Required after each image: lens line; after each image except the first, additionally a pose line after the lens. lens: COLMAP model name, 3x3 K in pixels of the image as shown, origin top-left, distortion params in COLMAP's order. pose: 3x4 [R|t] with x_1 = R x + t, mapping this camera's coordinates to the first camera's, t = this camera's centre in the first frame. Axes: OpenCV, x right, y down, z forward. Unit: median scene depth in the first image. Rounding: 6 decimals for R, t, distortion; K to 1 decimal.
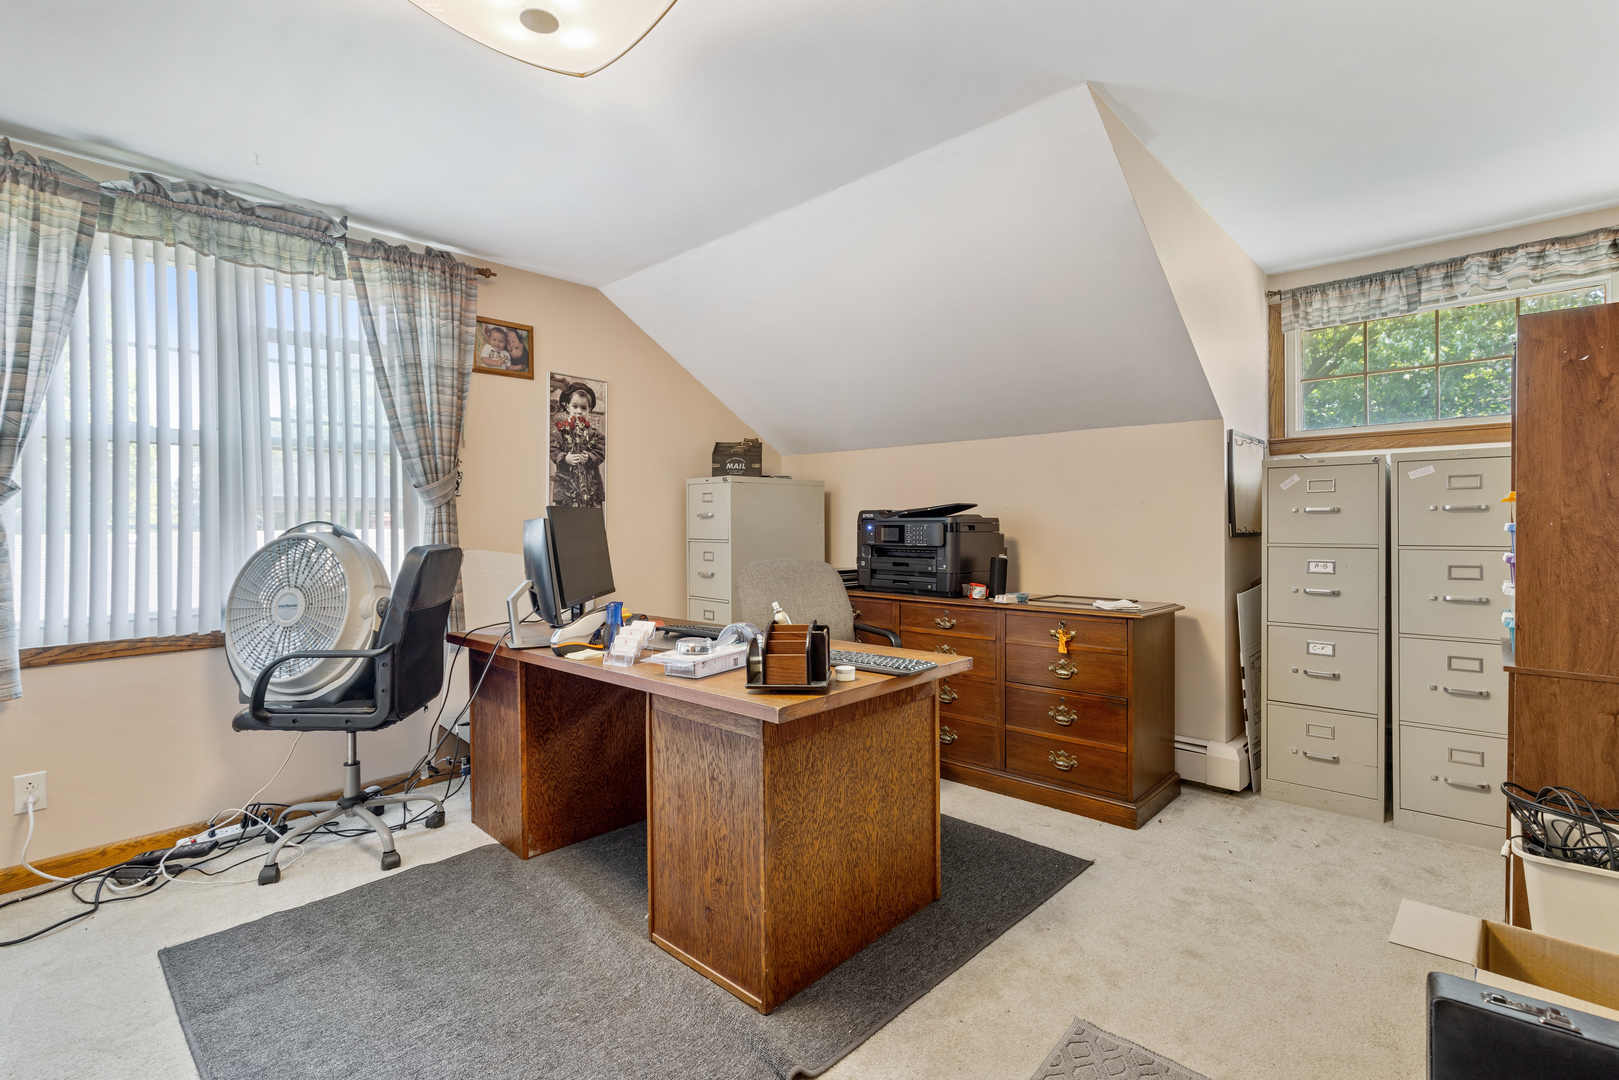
lens RADIAL K [[738.9, 0, 803.0], [0, 738.9, 534.6], [0, 0, 1]] dist [0.006116, -0.000730]
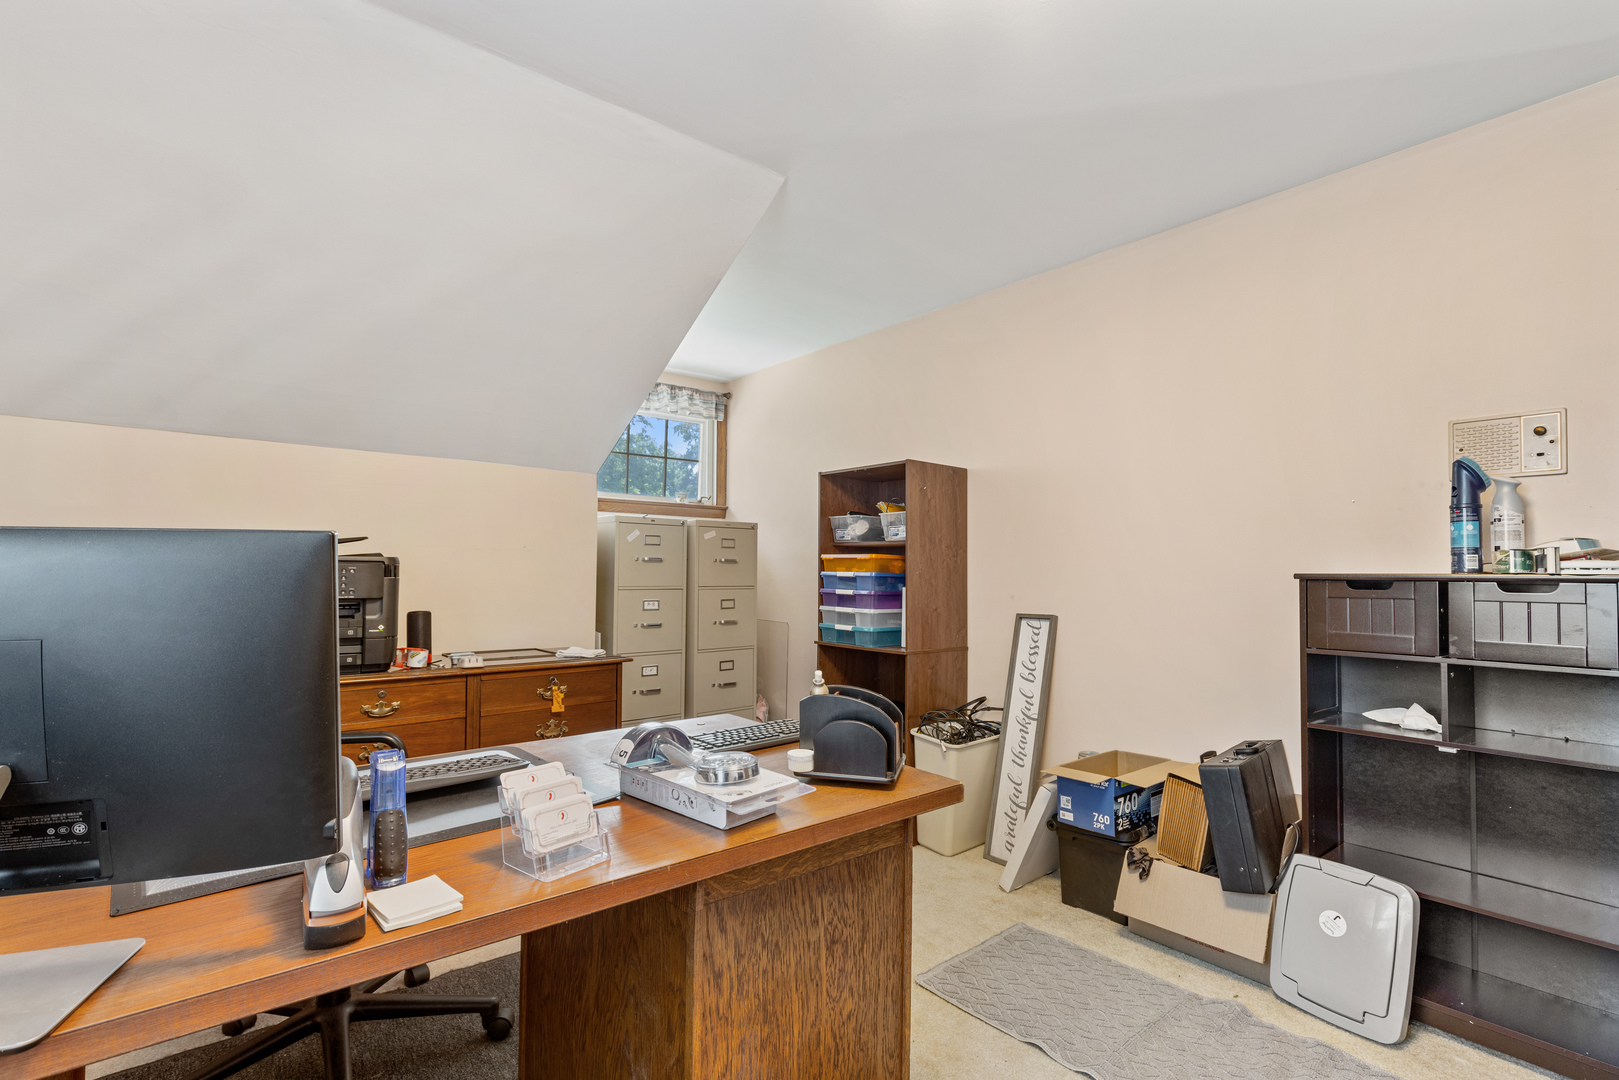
lens RADIAL K [[738.9, 0, 802.4], [0, 738.9, 551.1], [0, 0, 1]] dist [0.006116, -0.000730]
pose [[0.139105, 0.032590, 0.989741, -0.532886], [0.002462, 0.999444, -0.033256, -0.005100], [-0.990275, 0.007063, 0.138947, 0.611420]]
